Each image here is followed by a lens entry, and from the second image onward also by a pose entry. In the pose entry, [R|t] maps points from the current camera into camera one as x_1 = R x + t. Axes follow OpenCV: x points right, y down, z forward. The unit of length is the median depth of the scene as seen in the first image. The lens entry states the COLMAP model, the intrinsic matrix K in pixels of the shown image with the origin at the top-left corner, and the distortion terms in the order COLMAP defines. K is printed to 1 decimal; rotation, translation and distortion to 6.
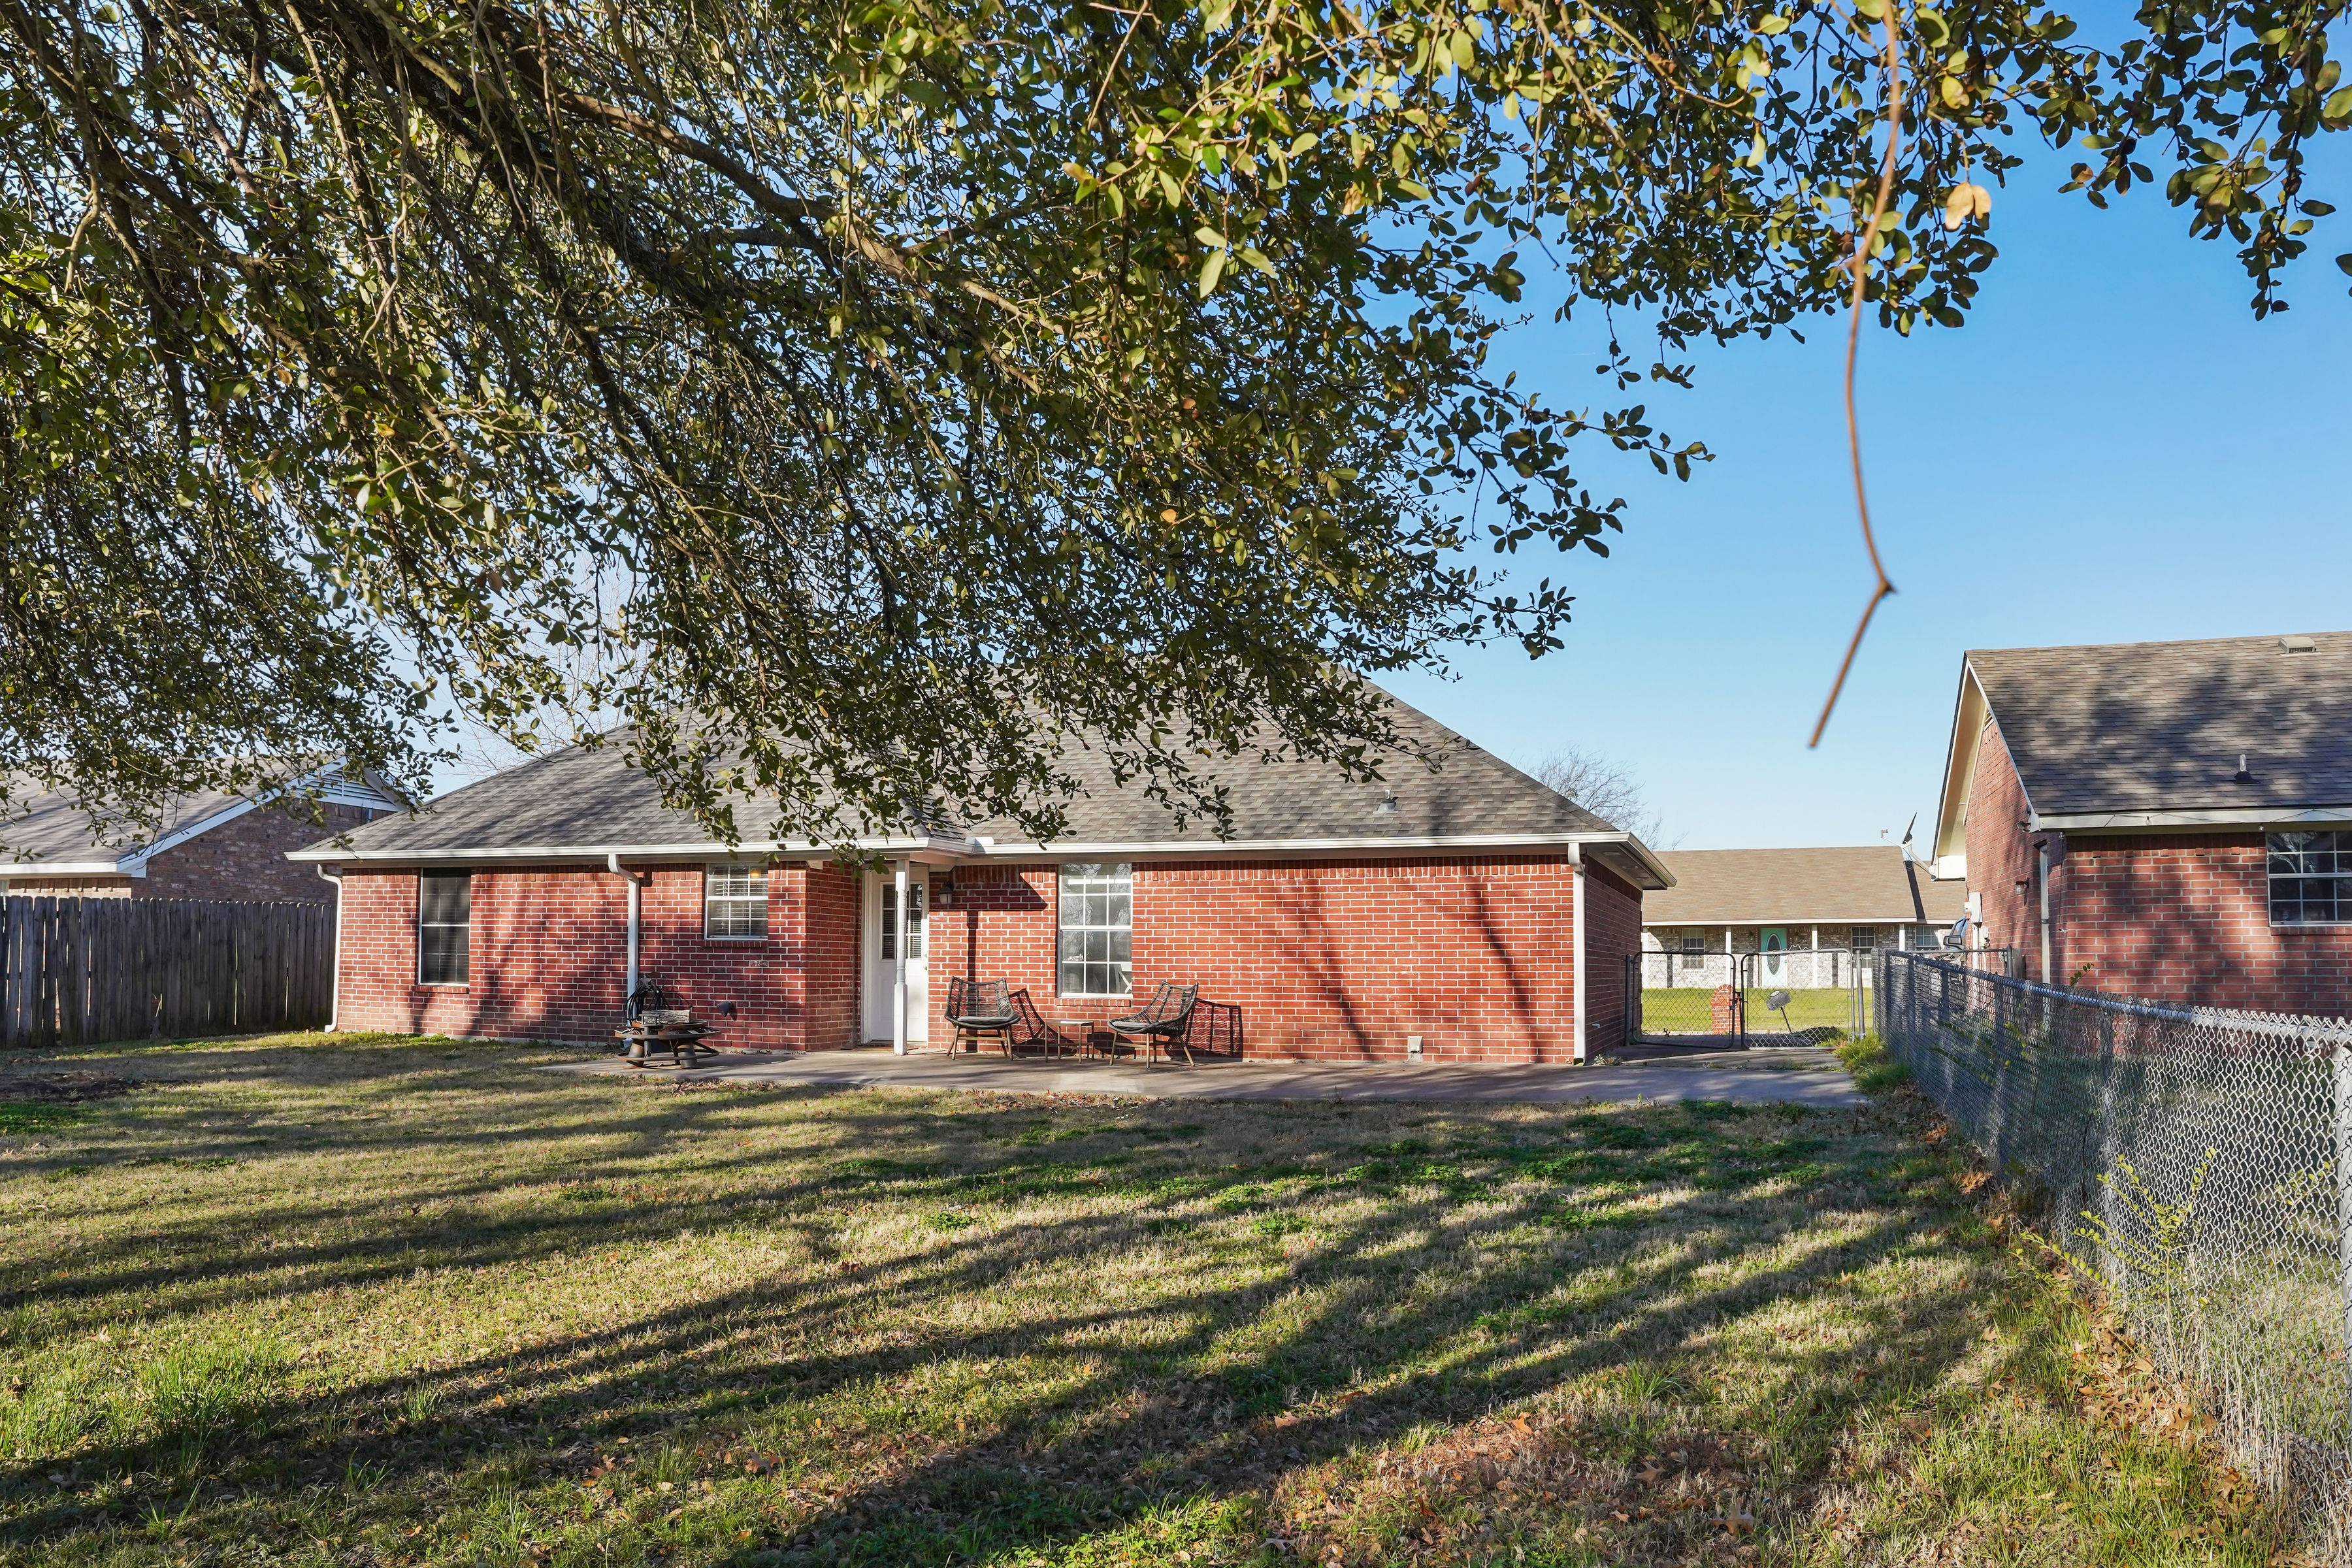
lens RADIAL K [[1665.9, 0, 1173.2], [0, 1665.9, 823.8], [0, 0, 1]] dist [-0.184395, 0.156798]
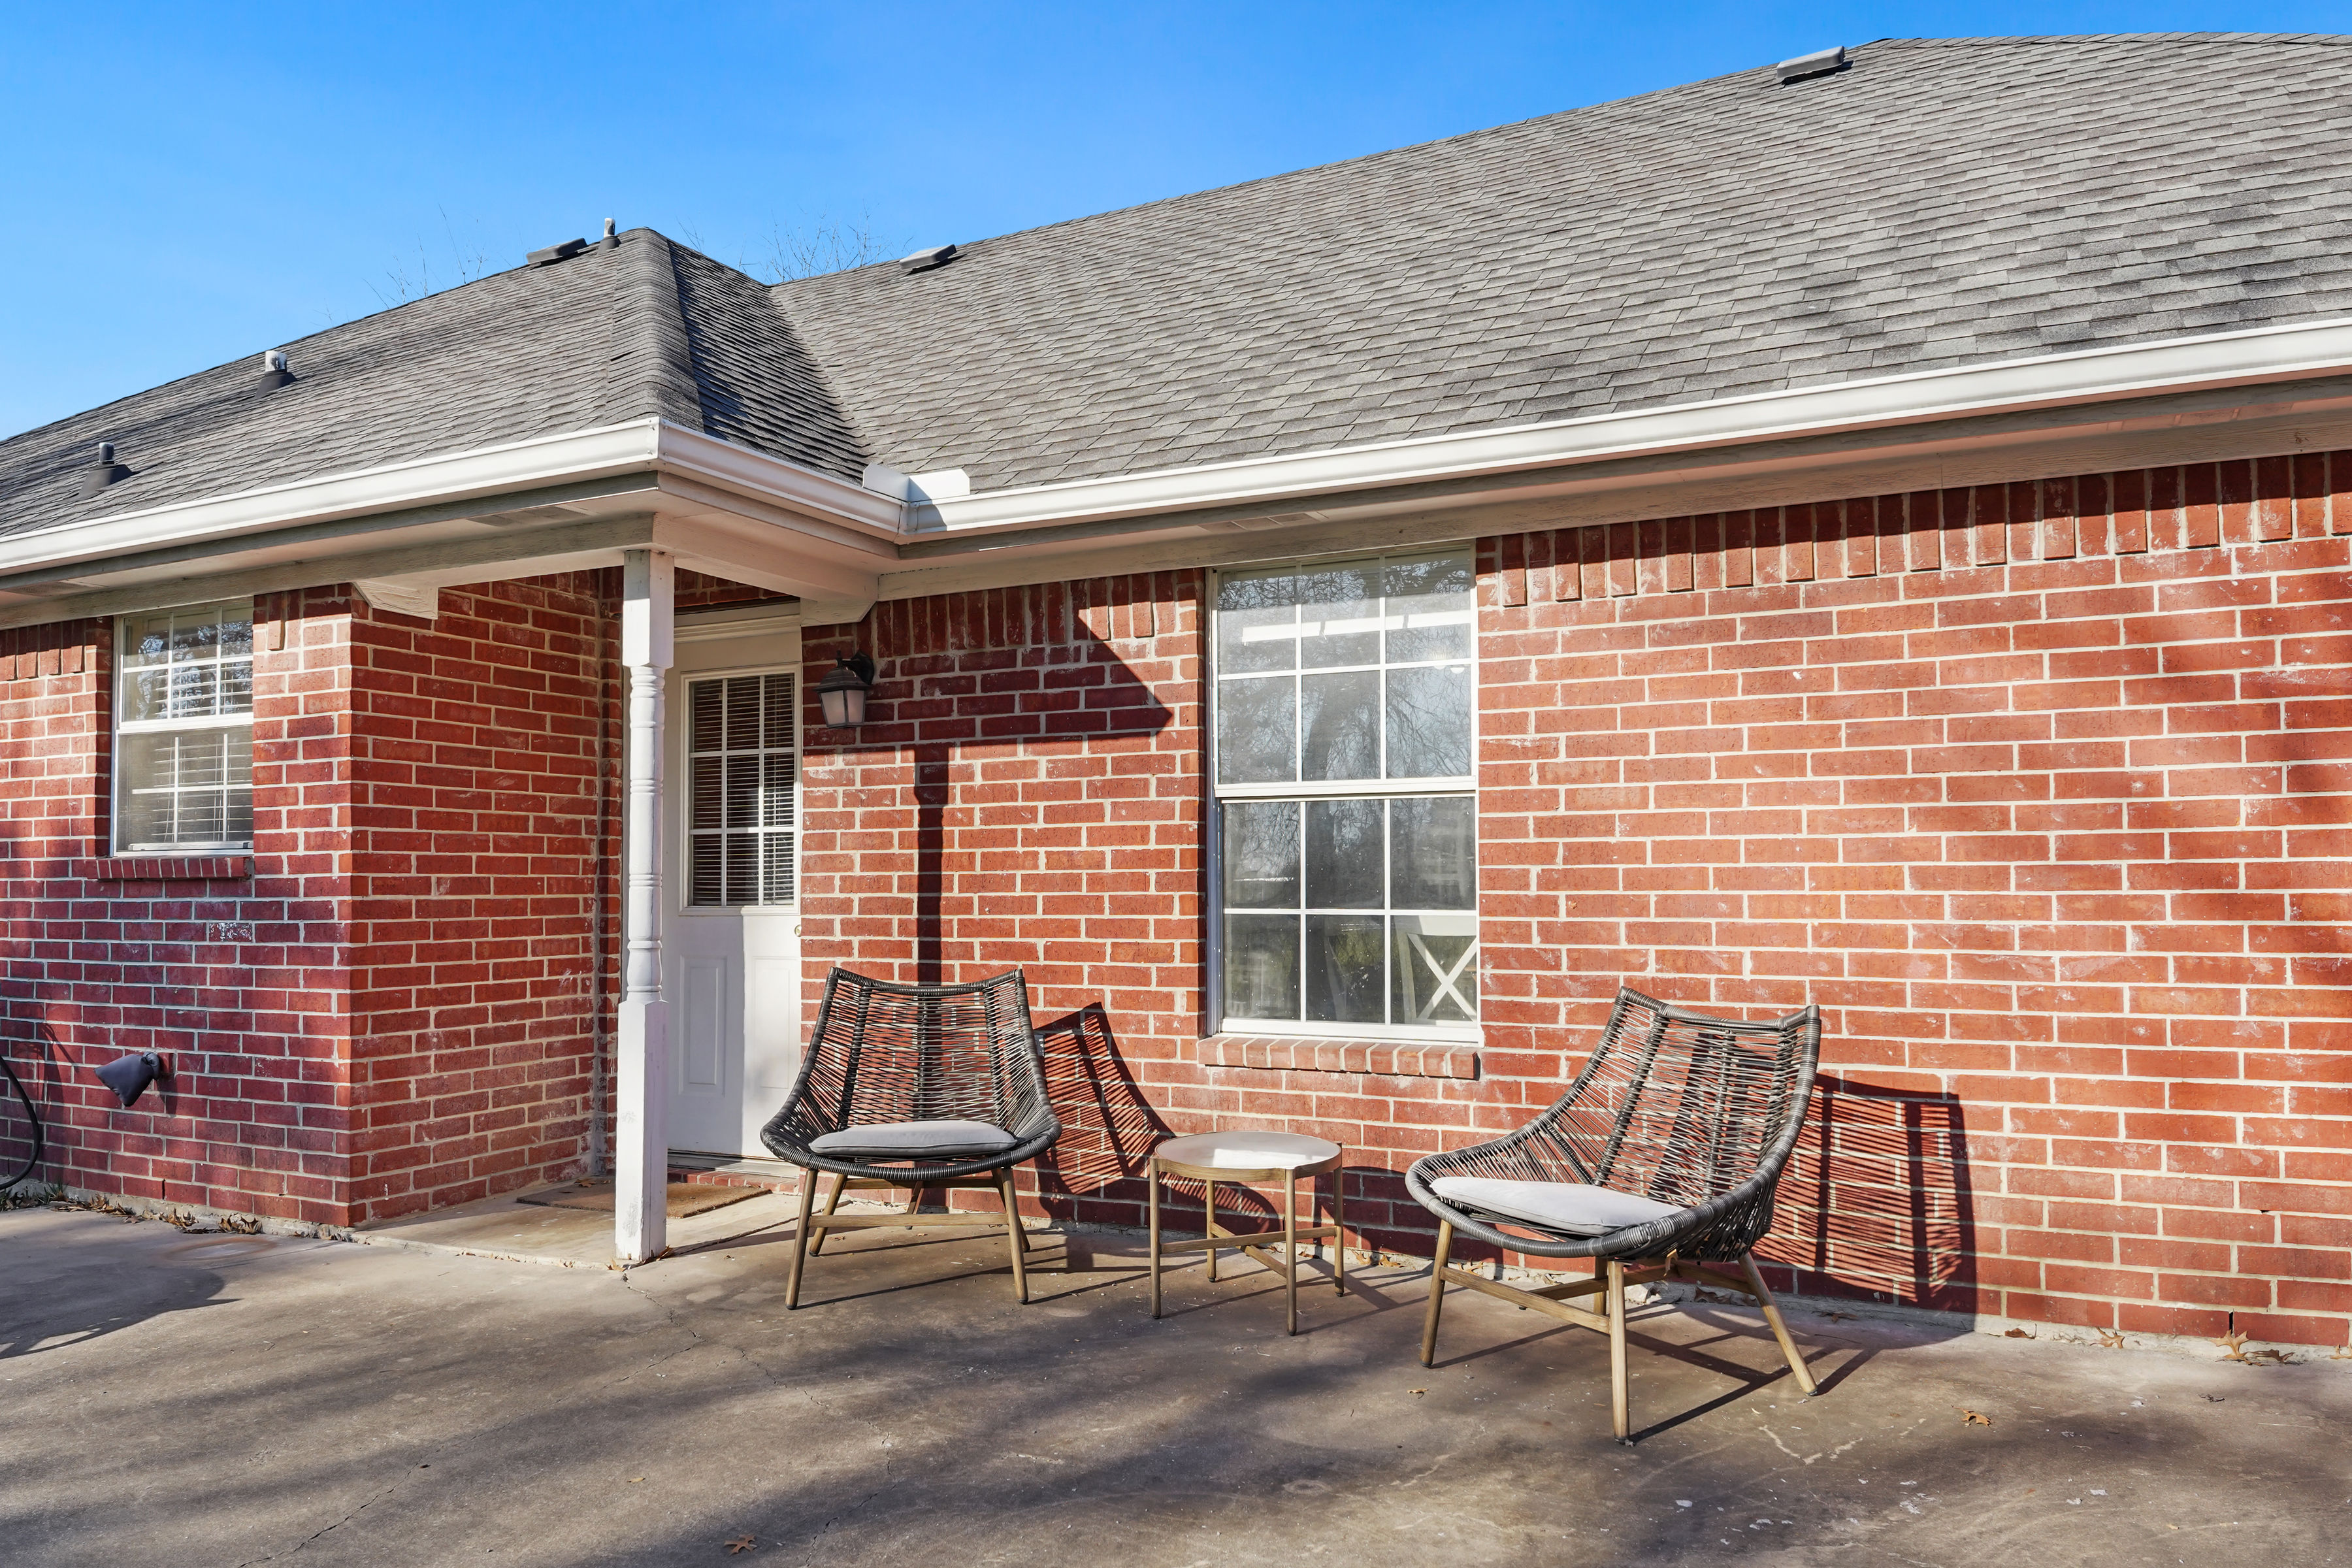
lens RADIAL K [[1686.1, 0, 1186.9], [0, 1686.1, 772.7], [0, 0, 1]] dist [0.067160, -0.103388]
pose [[0.995146, -0.018820, -0.096593, -0.050546], [0.020834, 0.999585, 0.019882, 0.060326], [0.096178, -0.021798, 0.995125, 0.802731]]
